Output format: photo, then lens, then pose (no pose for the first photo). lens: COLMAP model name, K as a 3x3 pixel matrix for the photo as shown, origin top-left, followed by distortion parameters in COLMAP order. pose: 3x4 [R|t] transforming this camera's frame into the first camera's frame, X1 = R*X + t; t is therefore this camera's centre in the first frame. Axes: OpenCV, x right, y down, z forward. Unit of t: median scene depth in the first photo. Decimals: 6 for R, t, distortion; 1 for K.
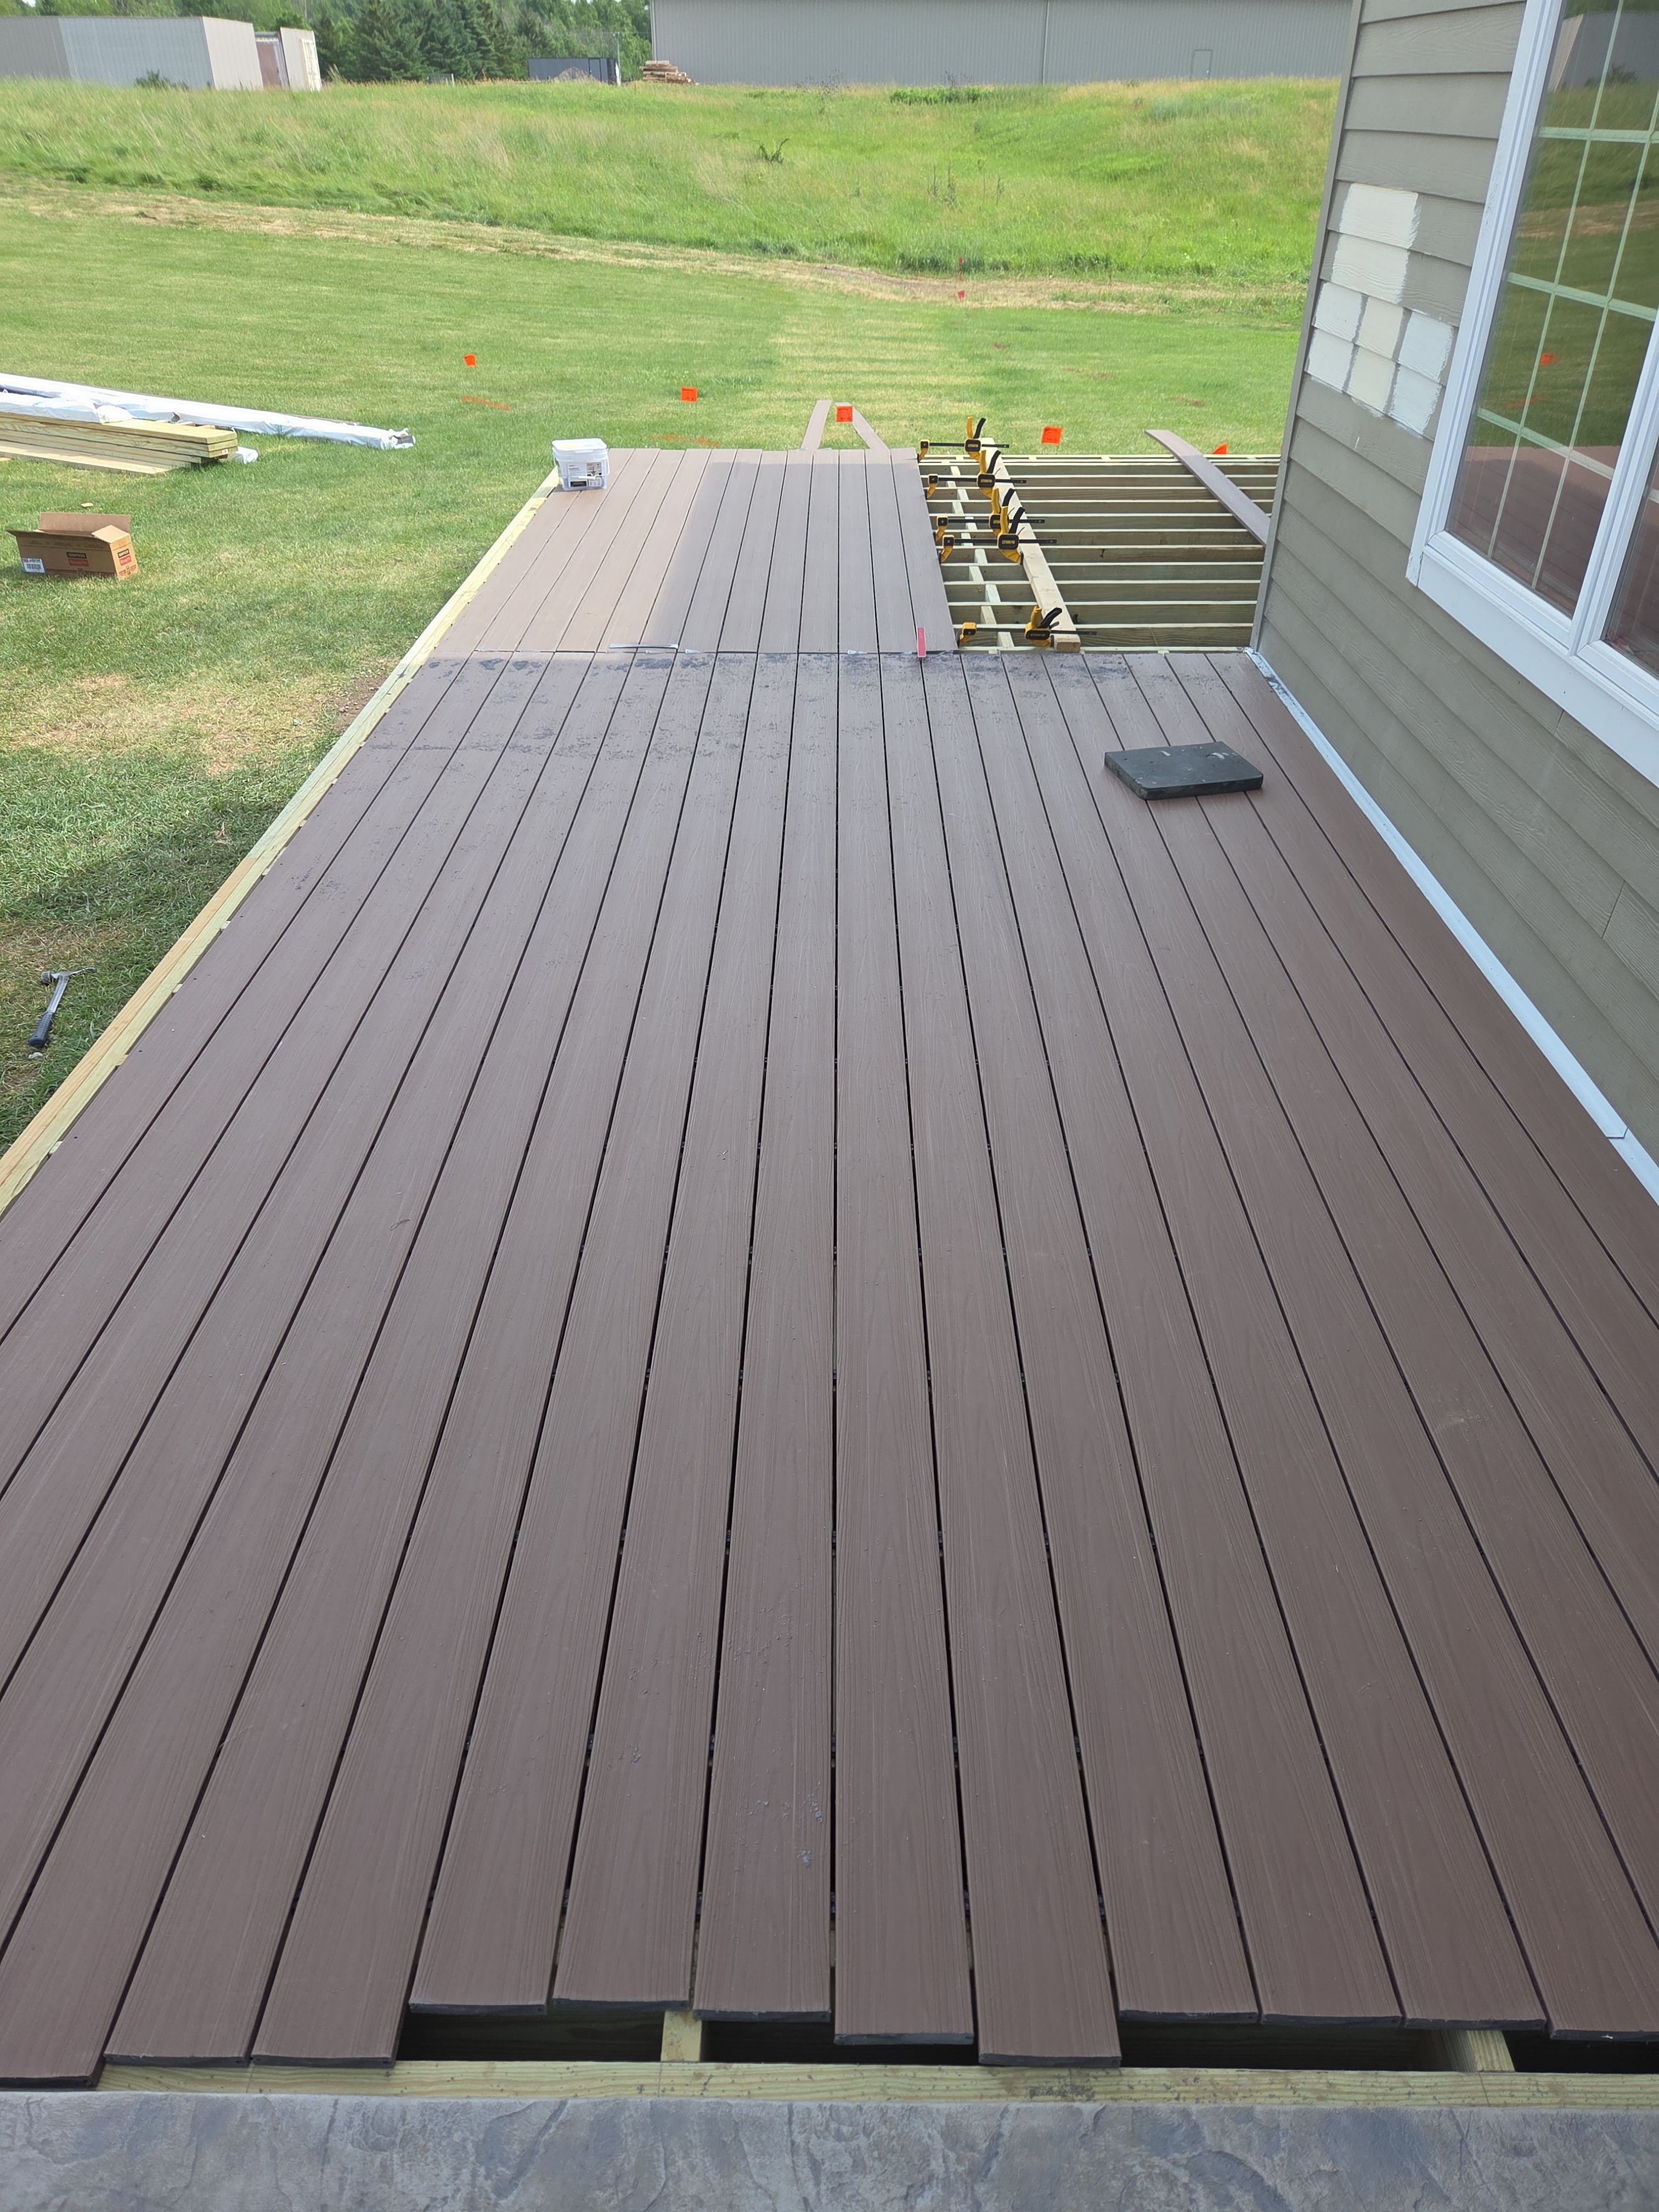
lens RADIAL K [[1500.7, 0, 835.9], [0, 1500.7, 1105.0], [0, 0, 1]] dist [0.015178, -0.000410]
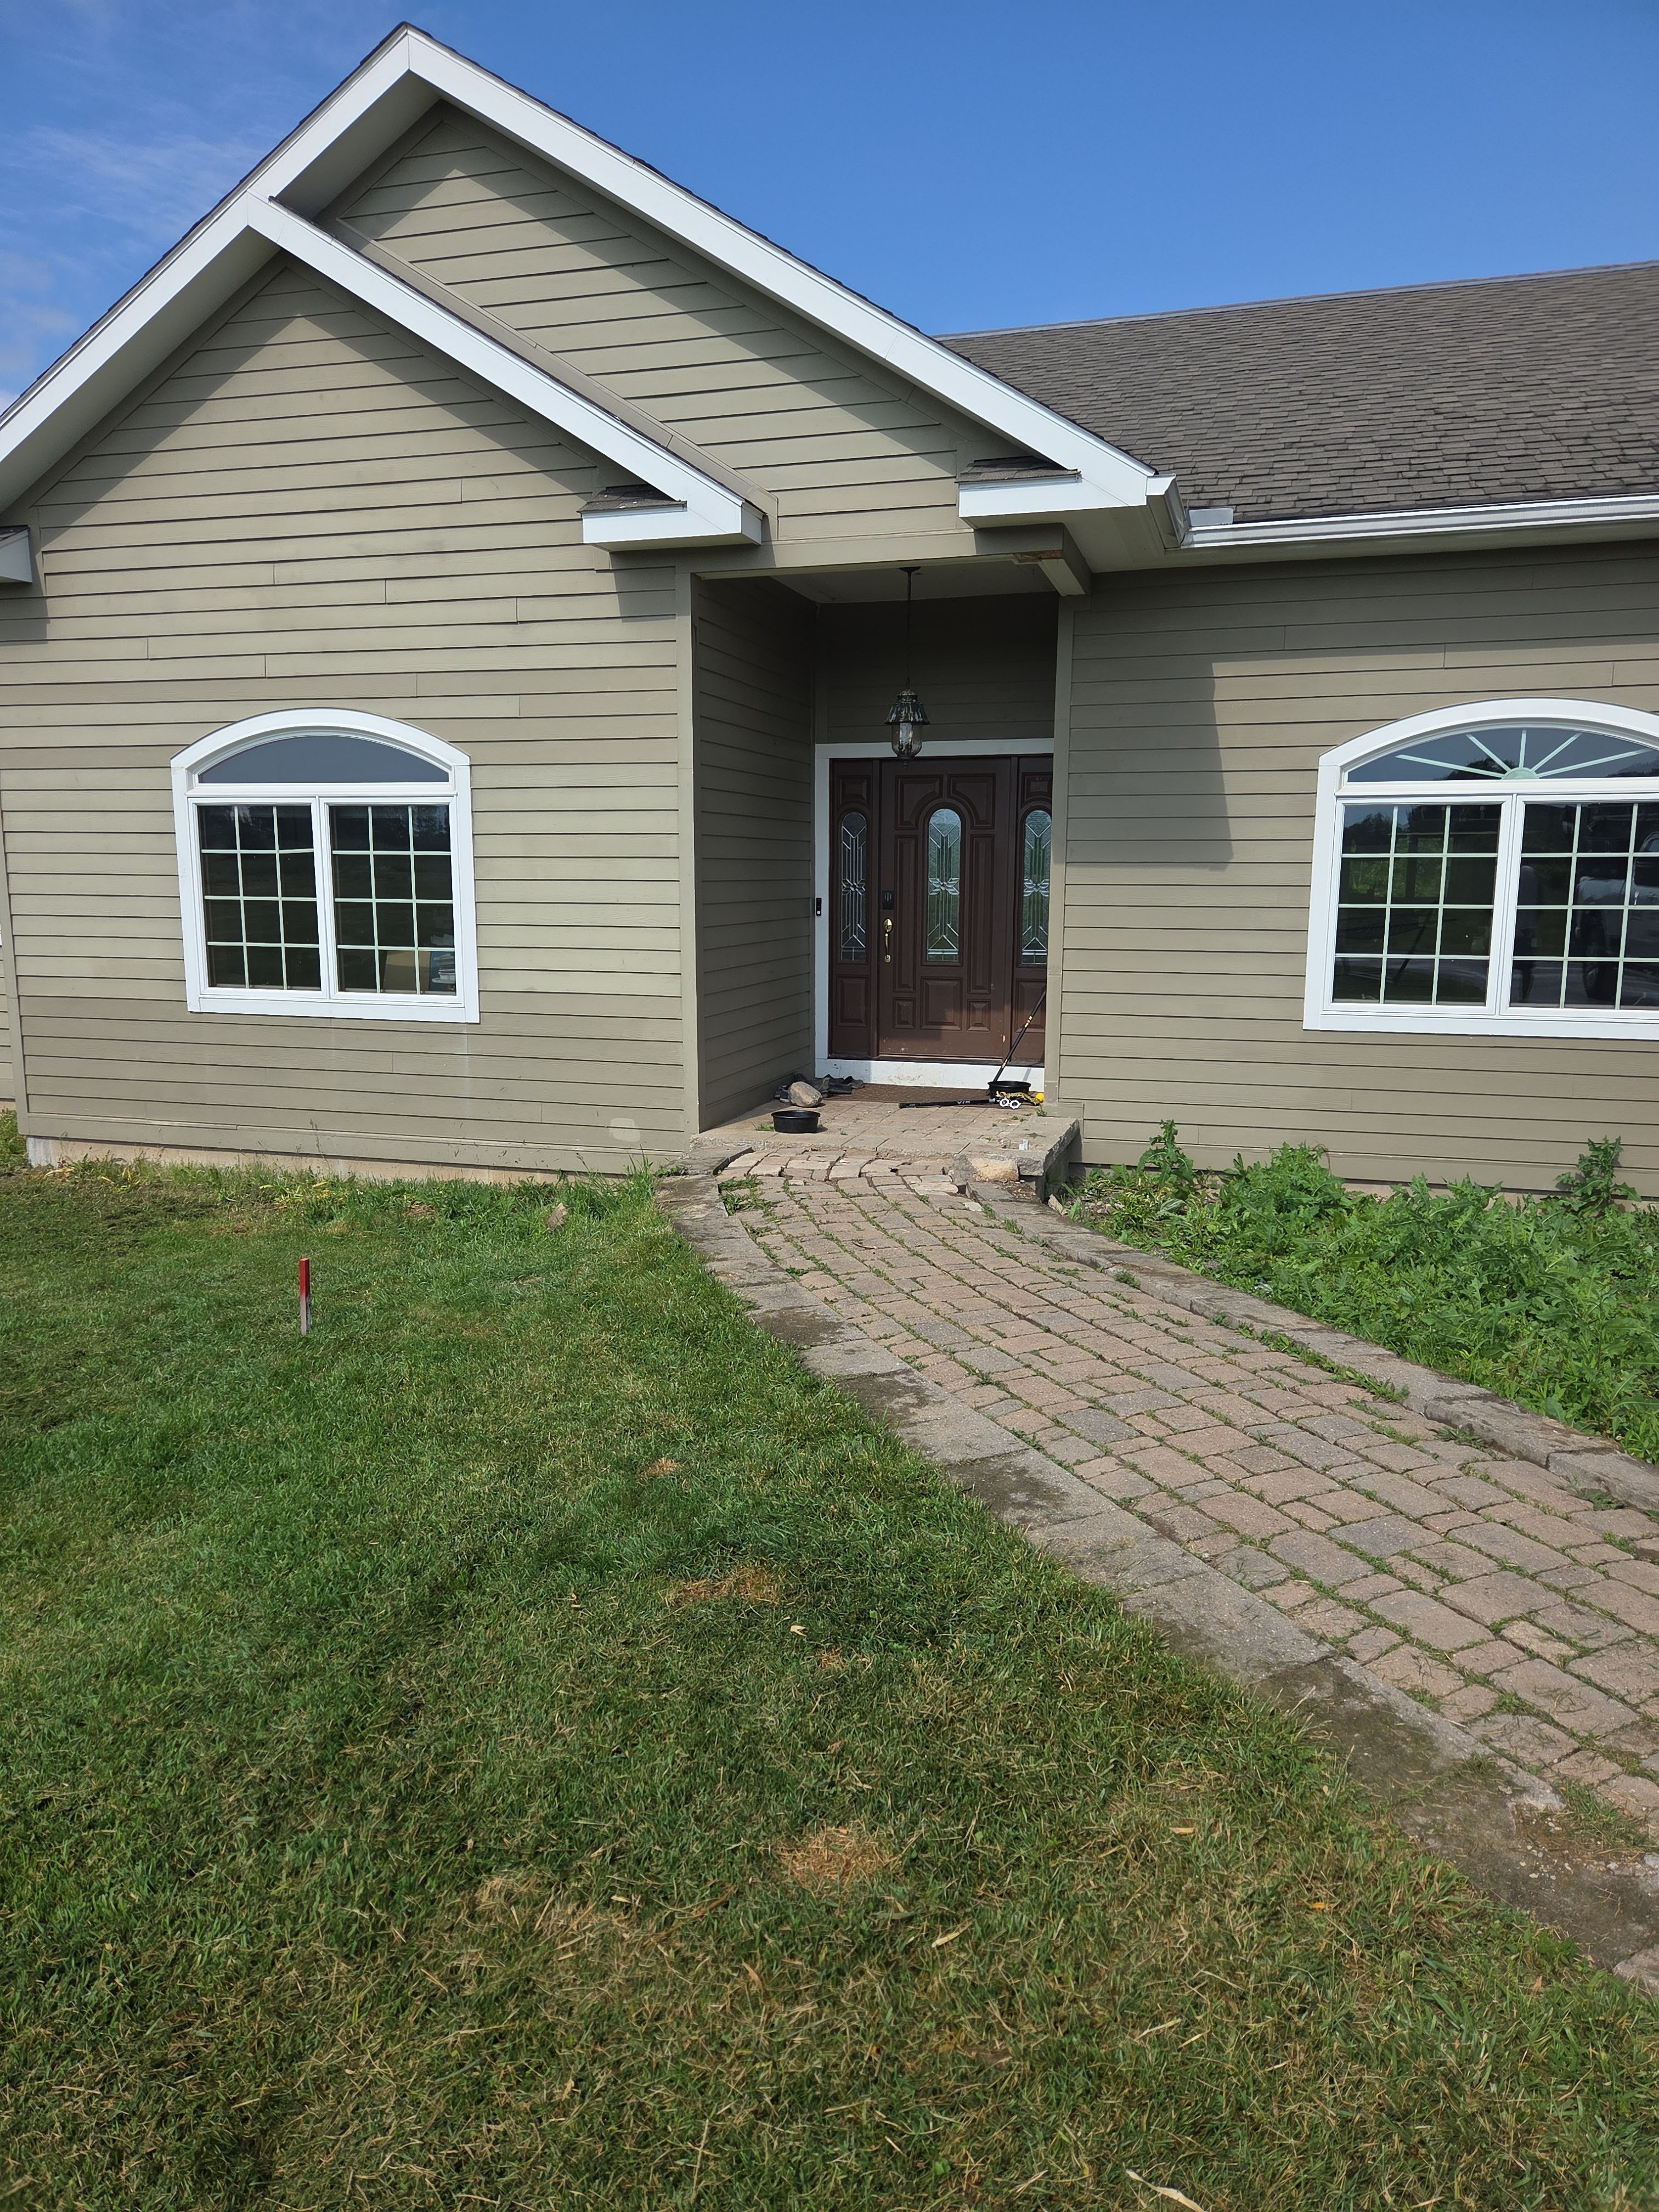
lens RADIAL K [[1486.3, 0, 814.5], [0, 1486.3, 1110.2], [0, 0, 1]] dist [0.081397, -0.084735]
pose [[0.282808, -0.152876, 0.946915, -2.052407], [0.528119, 0.848919, -0.020674, 0.452434], [-0.800693, 0.505931, 0.320818, -0.604541]]
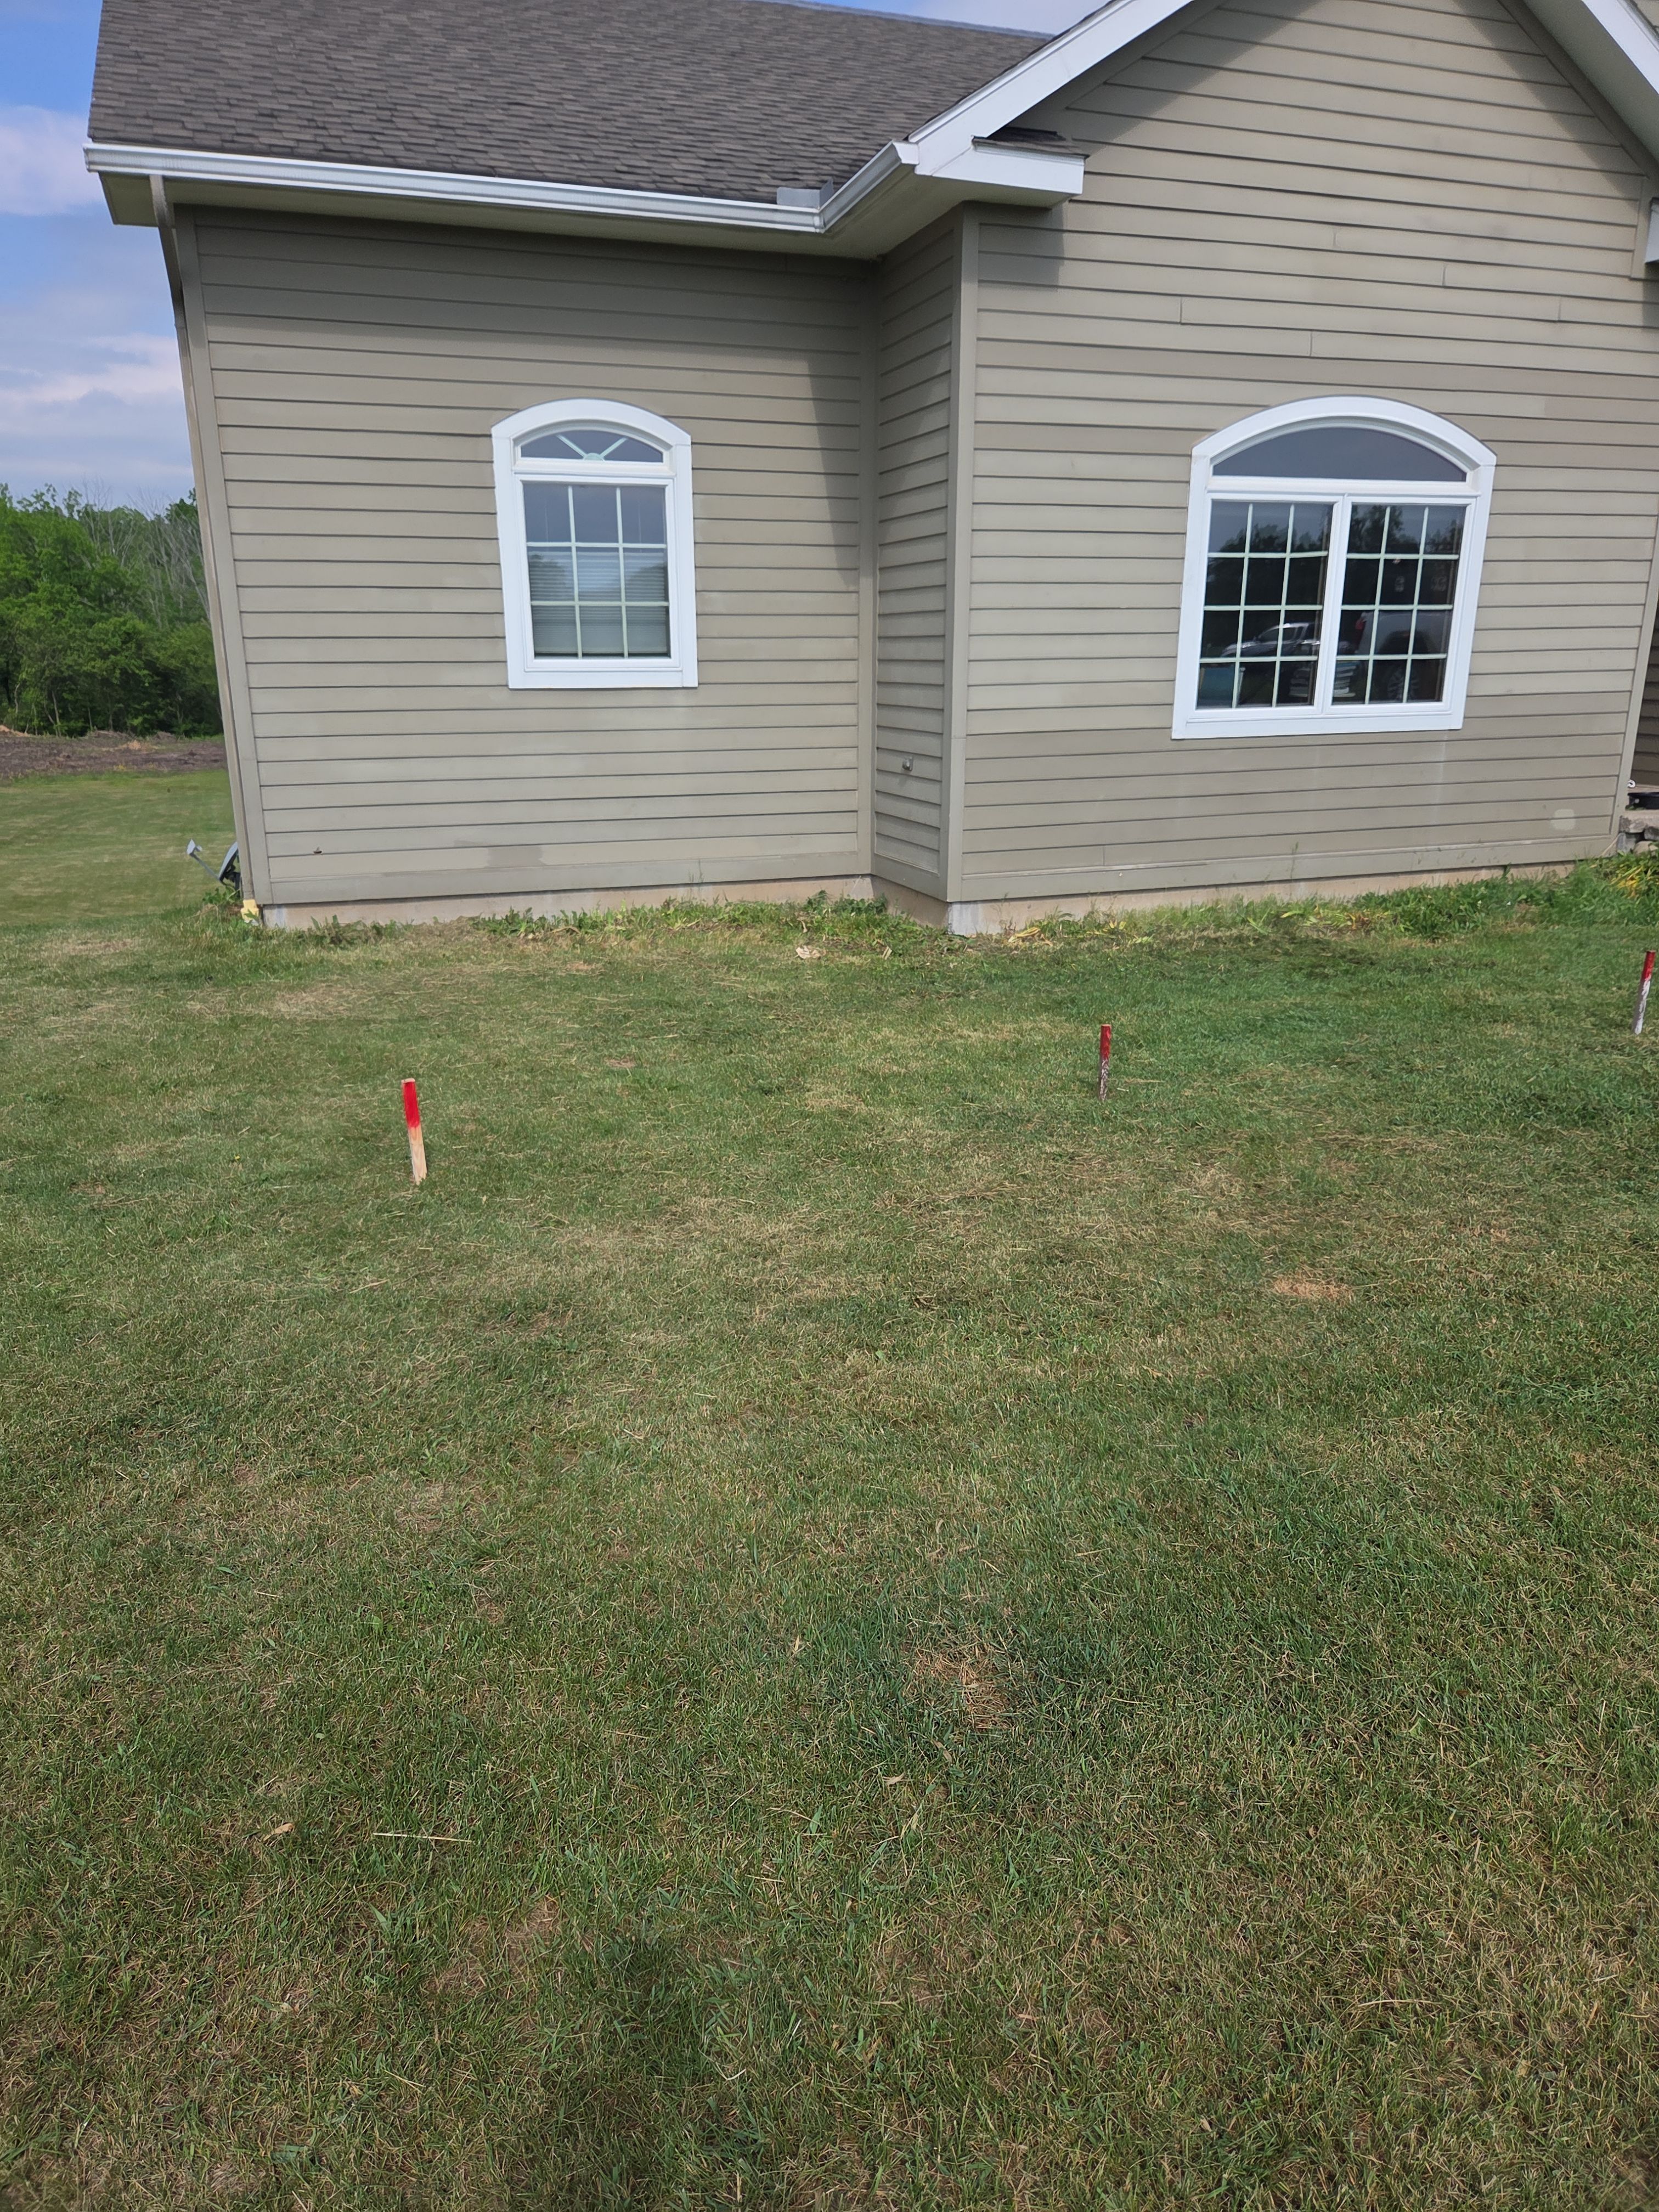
lens RADIAL K [[1486.3, 0, 814.5], [0, 1486.3, 1110.2], [0, 0, 1]] dist [0.081397, -0.084735]
pose [[-0.324569, -0.286673, 0.901373, -2.008265], [0.526986, 0.736547, 0.424010, -1.464435], [-0.785456, 0.612631, -0.087987, 2.459045]]
